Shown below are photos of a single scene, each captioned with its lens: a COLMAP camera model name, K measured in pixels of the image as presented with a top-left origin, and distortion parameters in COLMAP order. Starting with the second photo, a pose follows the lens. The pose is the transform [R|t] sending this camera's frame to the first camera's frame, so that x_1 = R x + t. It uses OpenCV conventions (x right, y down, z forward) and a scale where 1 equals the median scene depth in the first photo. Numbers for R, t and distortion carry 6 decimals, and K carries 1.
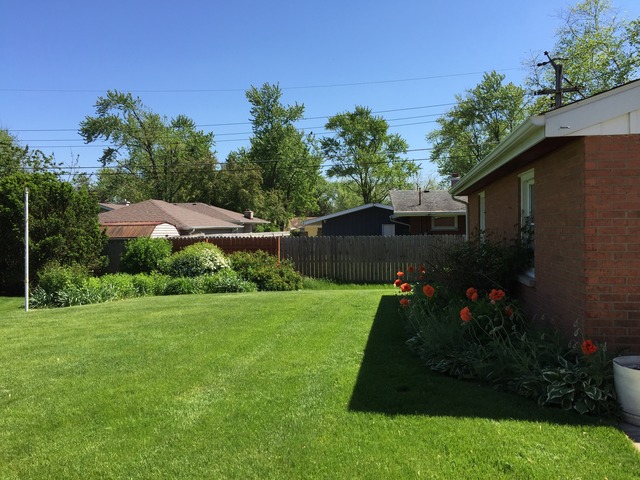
lens RADIAL K [[554.2, 0, 319.7], [0, 554.2, 238.5], [0, 0, 1]] dist [0.090472, -0.123934]
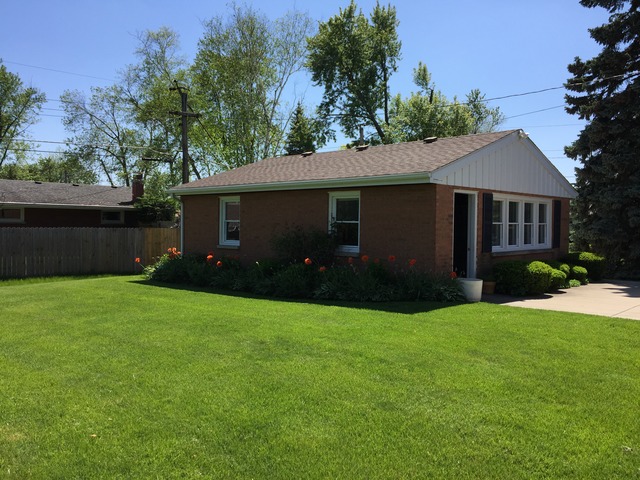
lens RADIAL K [[554.2, 0, 320.4], [0, 554.2, 240.6], [0, 0, 1]] dist [0.090472, -0.123934]
pose [[0.581282, -0.008956, 0.813653, -0.432459], [-0.002064, 0.999920, 0.012481, 0.004640], [-0.813699, -0.008934, 0.581217, 0.025786]]
